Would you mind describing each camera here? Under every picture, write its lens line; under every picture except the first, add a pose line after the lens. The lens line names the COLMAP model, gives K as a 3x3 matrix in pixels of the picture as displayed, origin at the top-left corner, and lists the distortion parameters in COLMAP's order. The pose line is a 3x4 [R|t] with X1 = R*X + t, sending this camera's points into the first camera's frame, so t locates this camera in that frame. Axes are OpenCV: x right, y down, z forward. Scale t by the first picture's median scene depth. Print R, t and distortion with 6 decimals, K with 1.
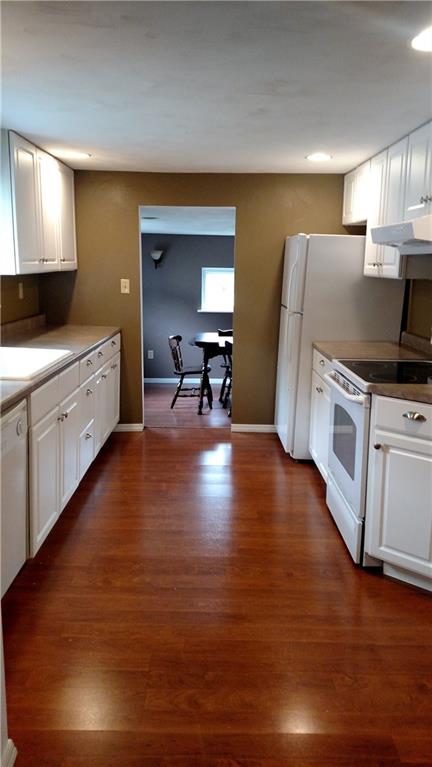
lens RADIAL K [[608.8, 0, 215.2], [0, 608.8, 387.0], [0, 0, 1]] dist [0.057884, -0.011388]
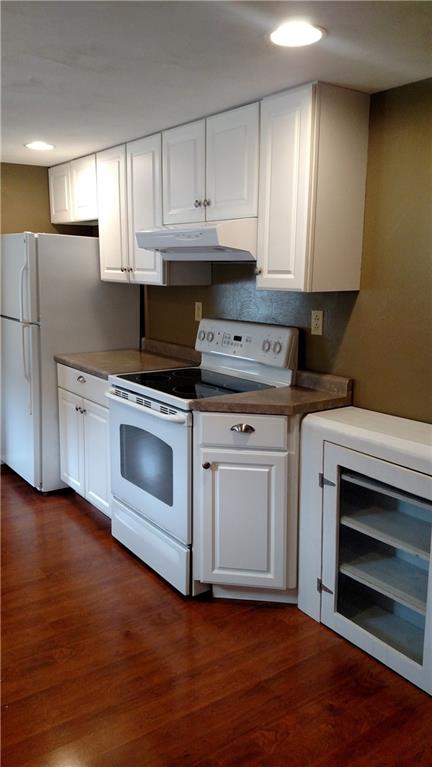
lens RADIAL K [[608.8, 0, 219.1], [0, 608.8, 376.0], [0, 0, 1]] dist [0.057884, -0.011388]
pose [[0.800313, -0.099501, 0.591268, -0.242982], [0.107765, 0.993946, 0.021400, -0.054187], [-0.589818, 0.046592, 0.806191, 0.217469]]
